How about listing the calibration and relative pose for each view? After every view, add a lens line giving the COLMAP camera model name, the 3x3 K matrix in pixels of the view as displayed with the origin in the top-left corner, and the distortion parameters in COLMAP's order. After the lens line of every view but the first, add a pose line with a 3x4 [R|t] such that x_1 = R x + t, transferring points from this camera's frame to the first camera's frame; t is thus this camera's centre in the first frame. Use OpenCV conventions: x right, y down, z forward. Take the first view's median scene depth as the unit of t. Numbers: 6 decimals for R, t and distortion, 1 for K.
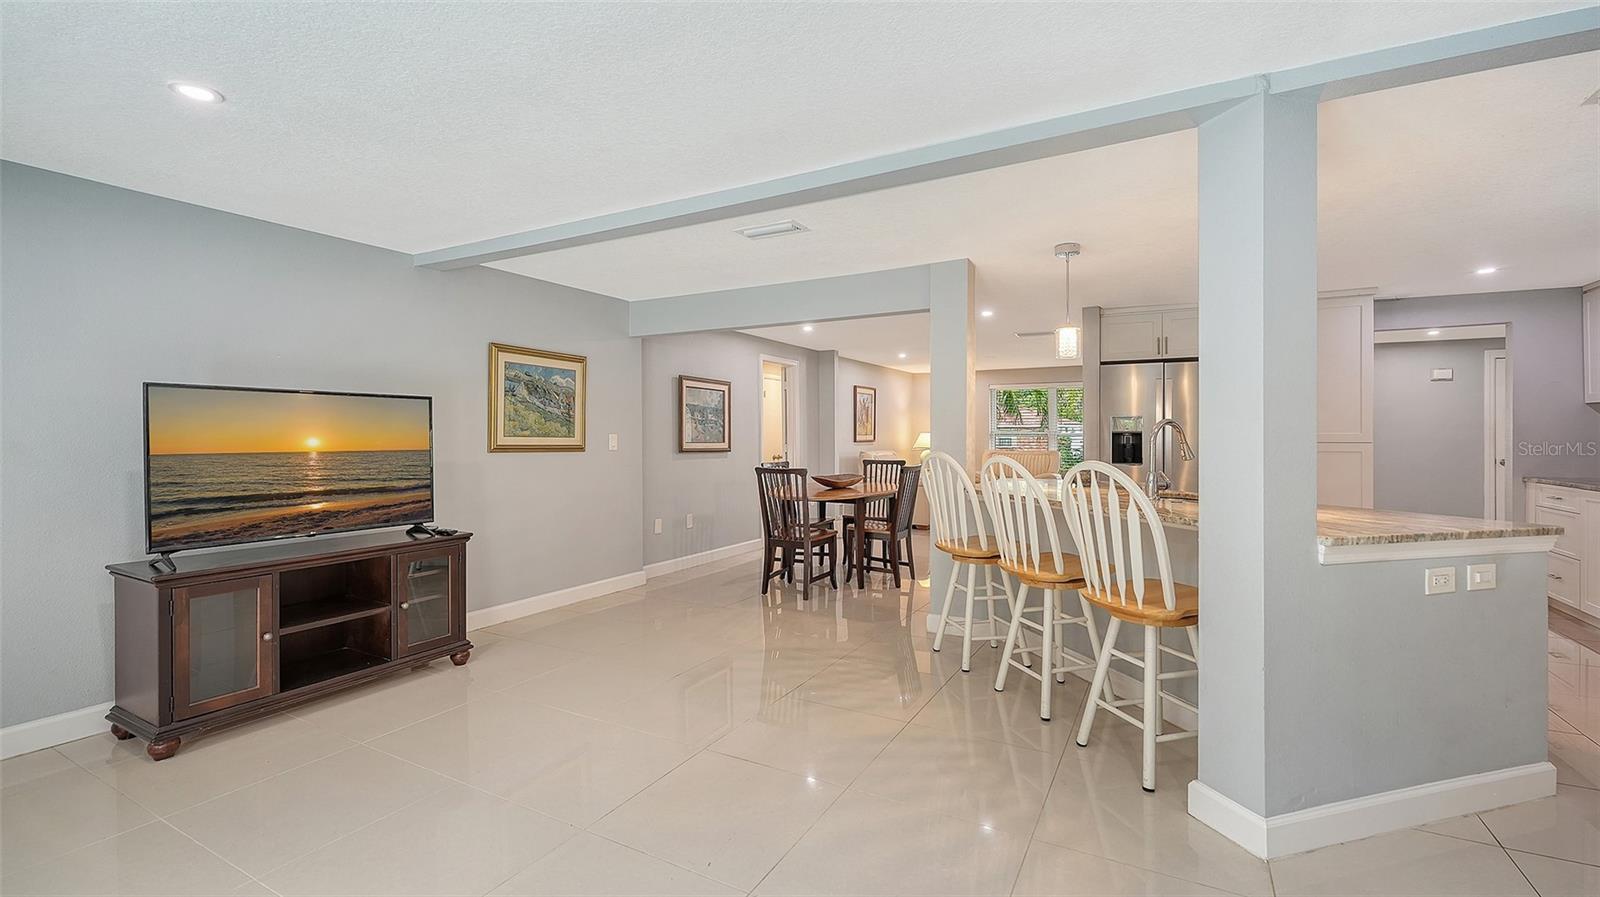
lens RADIAL K [[693.5, 0, 797.4], [0, 693.5, 436.6], [0, 0, 1]] dist [-0.007483, -0.000298]
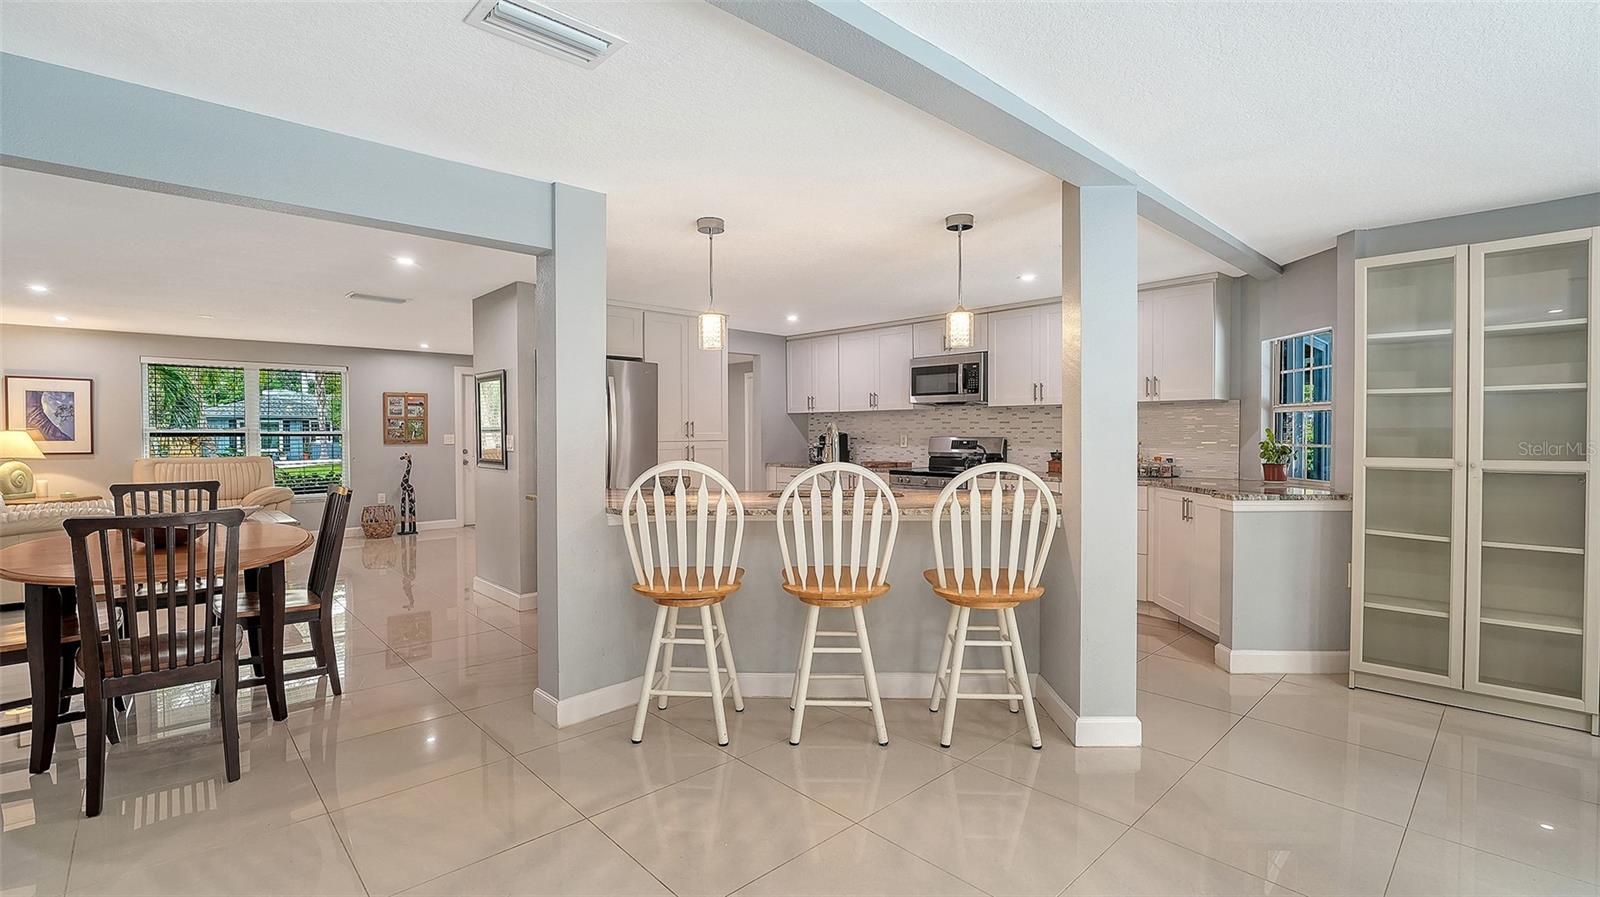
lens RADIAL K [[693.5, 0, 767.2], [0, 693.5, 447.5], [0, 0, 1]] dist [-0.007483, -0.000298]
pose [[0.300276, -0.020947, 0.953622, -0.385940], [0.000696, 0.999763, 0.021742, -0.008390], [-0.953852, -0.005865, 0.300220, 0.579872]]
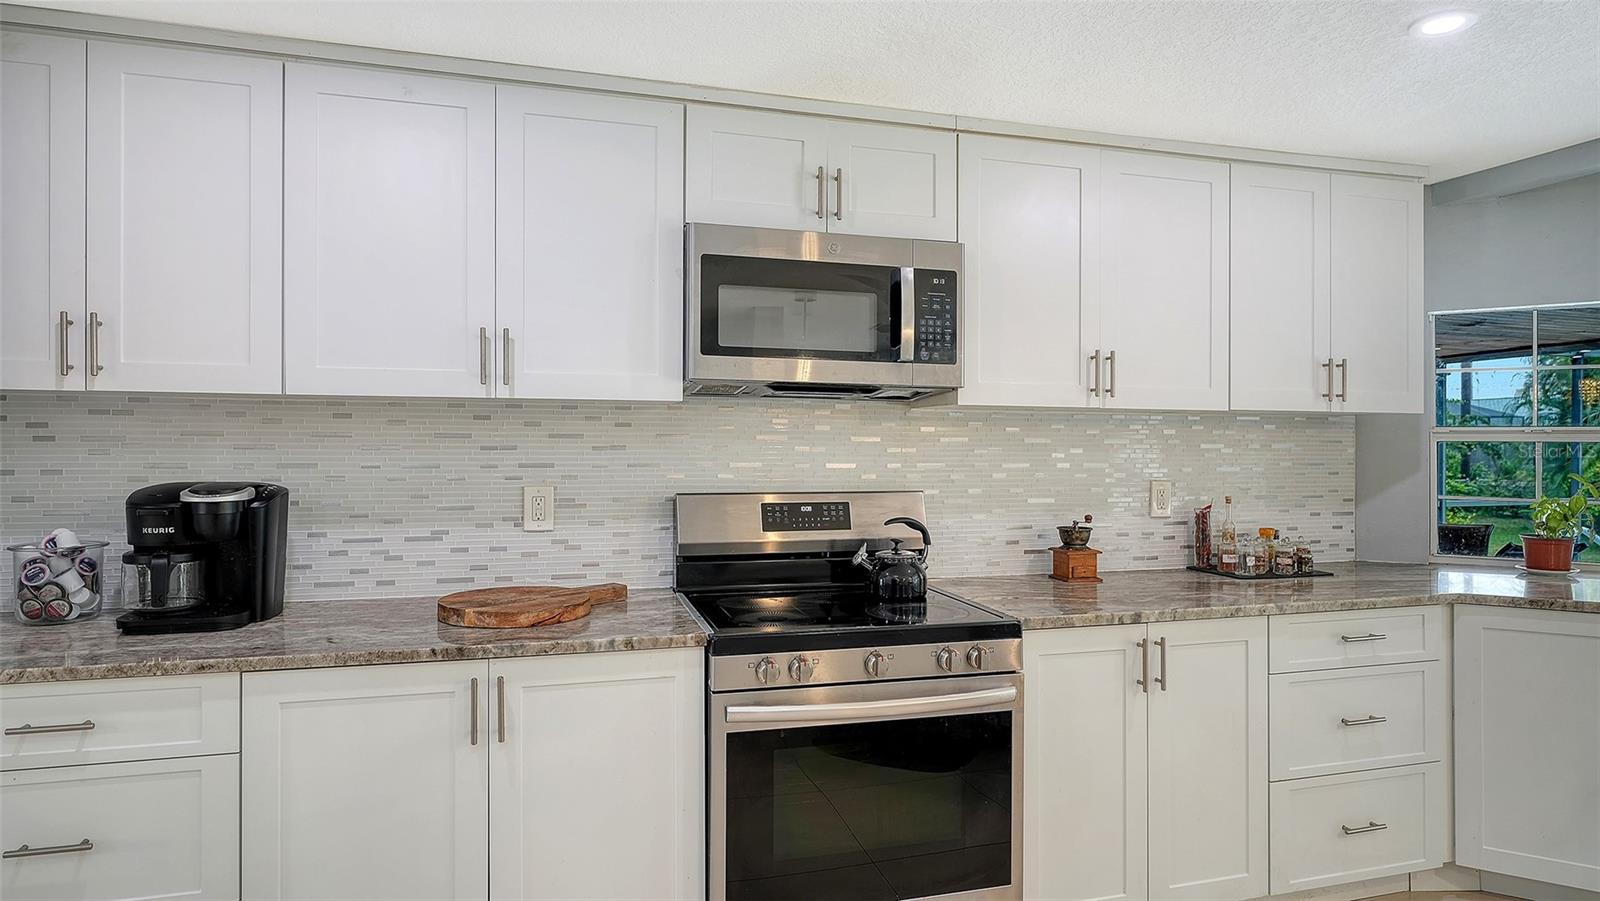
lens RADIAL K [[878.9, 0, 815.1], [0, 878.9, 446.3], [0, 0, 1]] dist [0.007187, 0.000373]
pose [[-0.719998, -0.001676, 0.693974, 0.665044], [-0.005589, 0.999979, -0.003383, -0.028422], [-0.693954, -0.006315, -0.719992, 1.049118]]
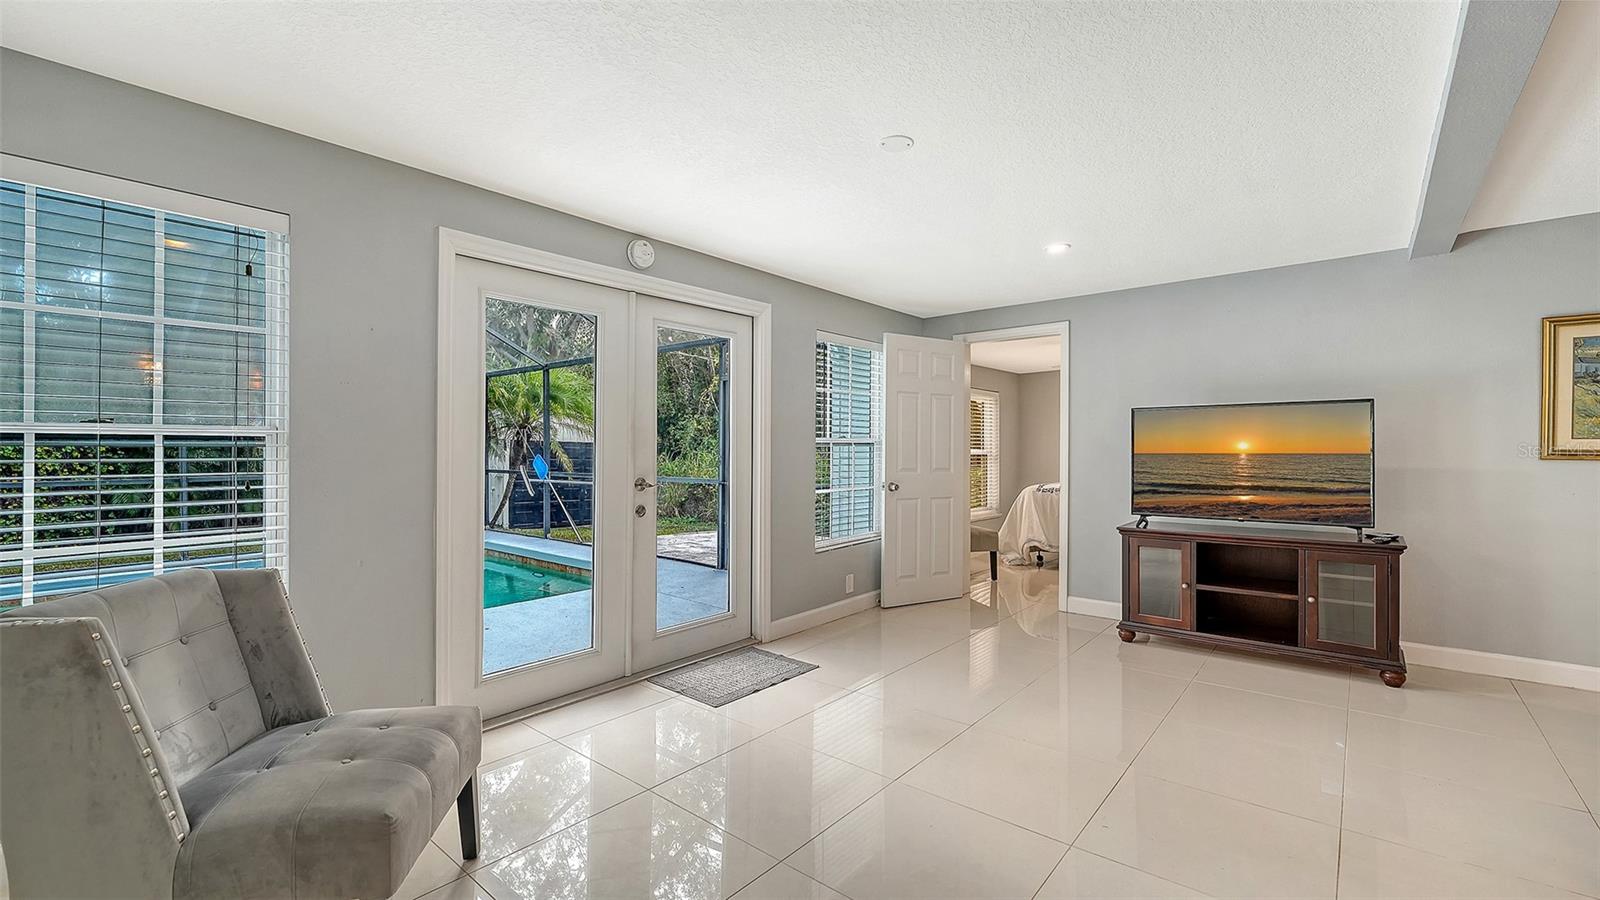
lens RADIAL K [[668.4, 0, 807.8], [0, 668.4, 441.5], [0, 0, 1]] dist [-0.001052, 0.000723]
pose [[-0.173063, -0.006440, -0.984890, 0.437262], [0.004849, 0.999961, -0.007390, 0.003975], [0.984899, -0.006055, -0.173025, 0.316013]]
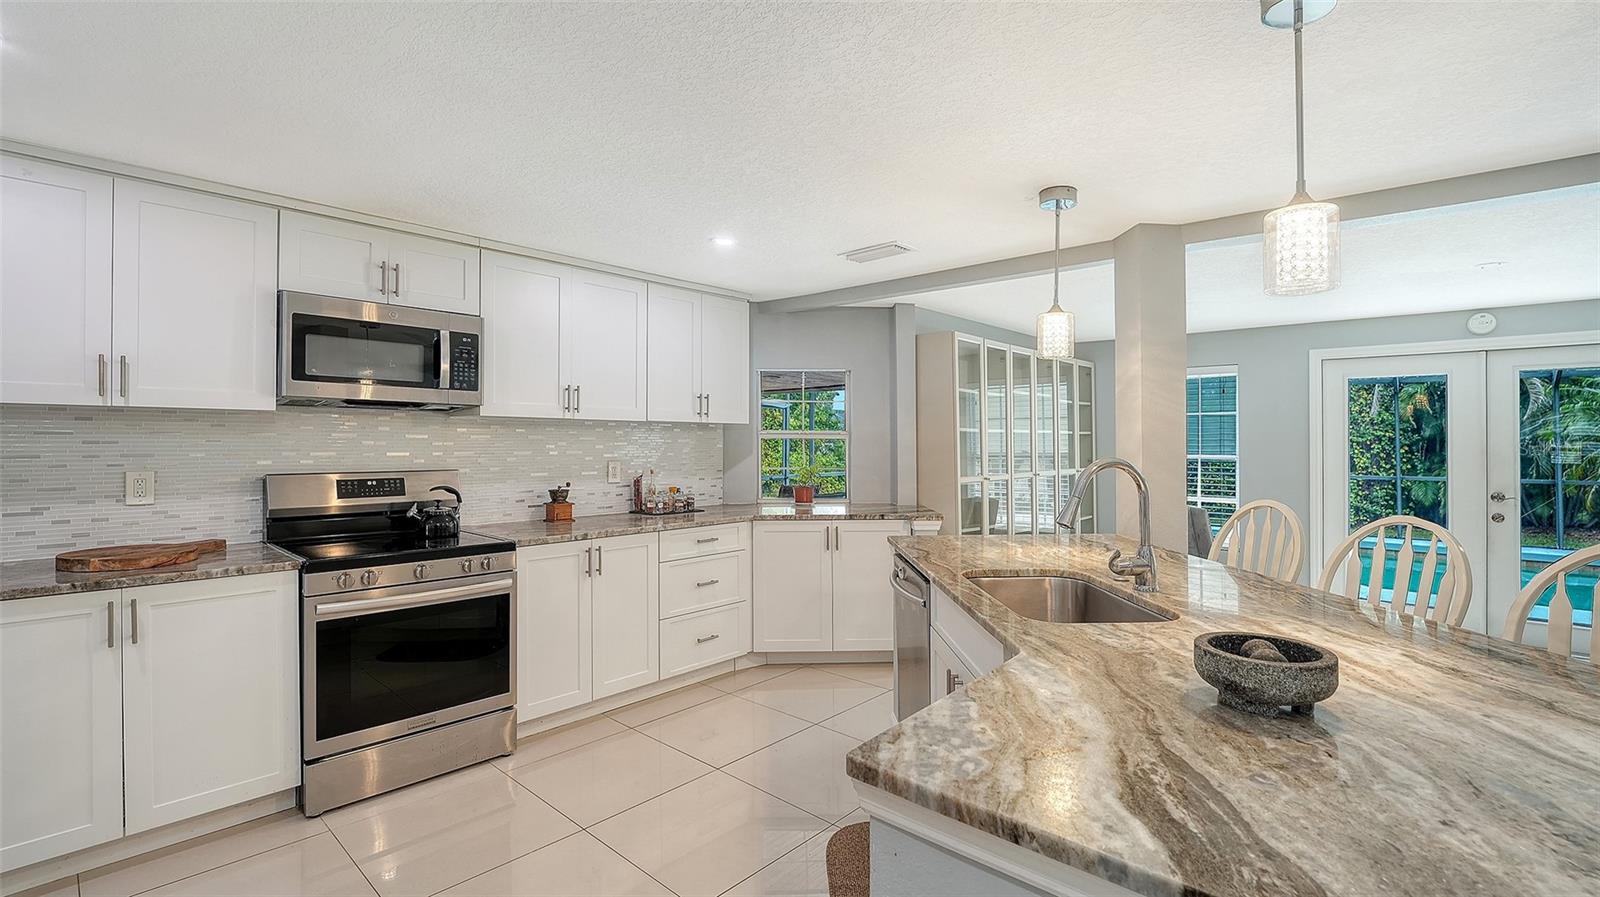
lens RADIAL K [[700.1, 0, 799.2], [0, 700.1, 439.6], [0, 0, 1]] dist [-0.021694, 0.001281]
pose [[-0.976501, -0.002373, 0.215500, 0.505774], [-0.003799, 0.999974, -0.006201, -0.029217], [-0.215479, -0.006874, -0.976484, 1.220694]]
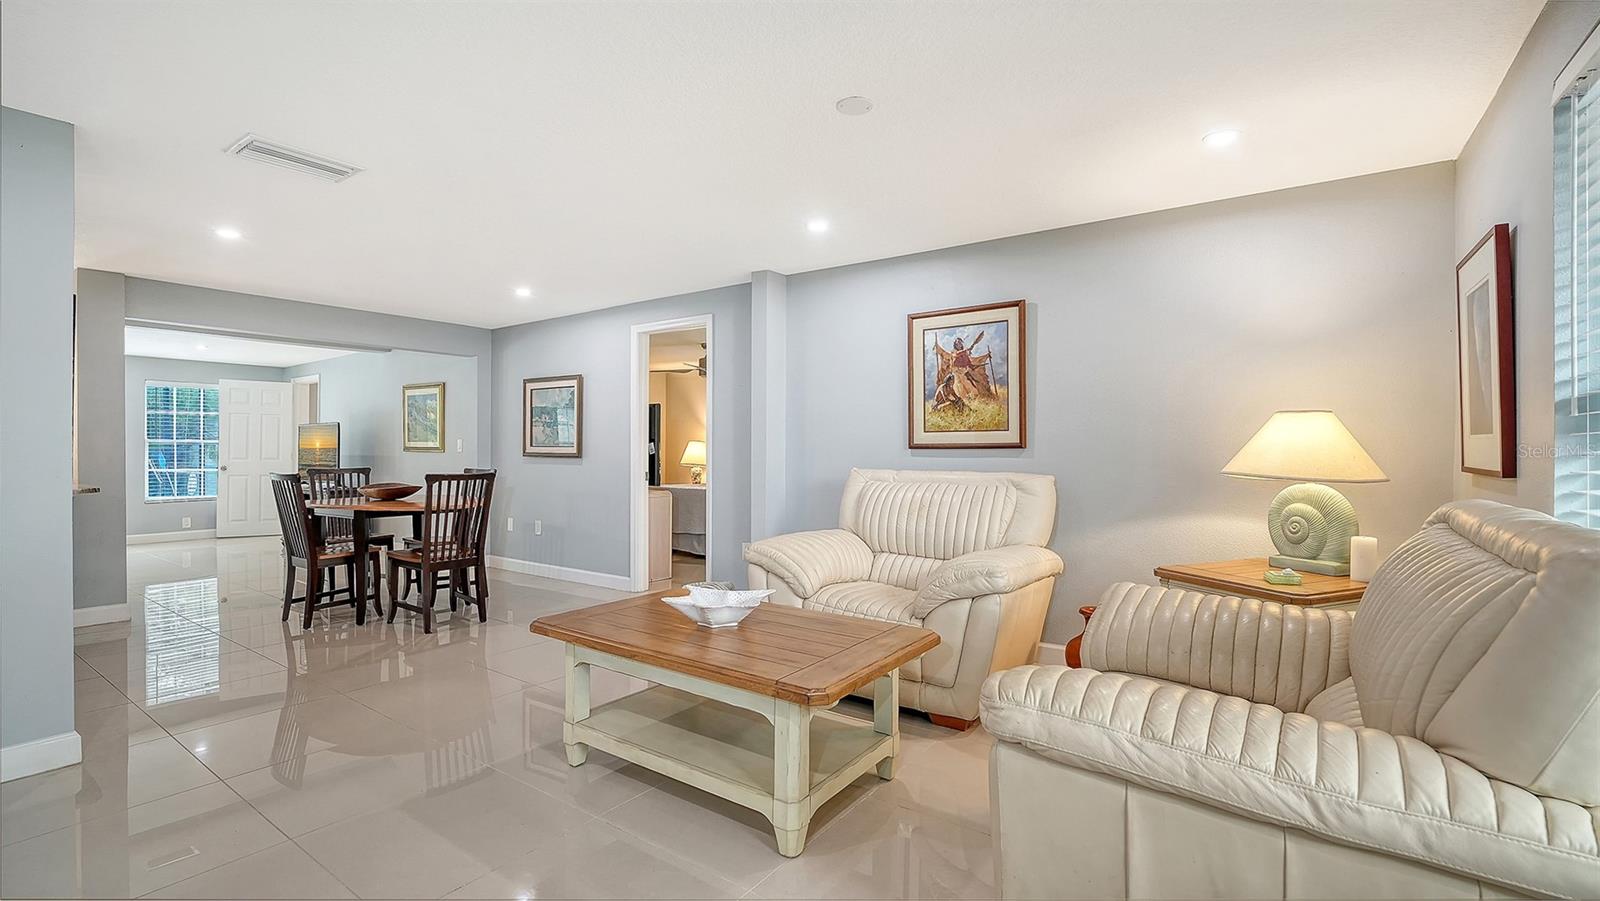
lens RADIAL K [[693.5, 0, 817.4], [0, 693.5, 460.9], [0, 0, 1]] dist [-0.007483, -0.000298]
pose [[-0.088108, 0.016951, -0.995967, 1.135319], [0.001377, 0.999856, 0.016896, 0.019746], [0.996110, 0.000118, -0.088119, 2.133247]]
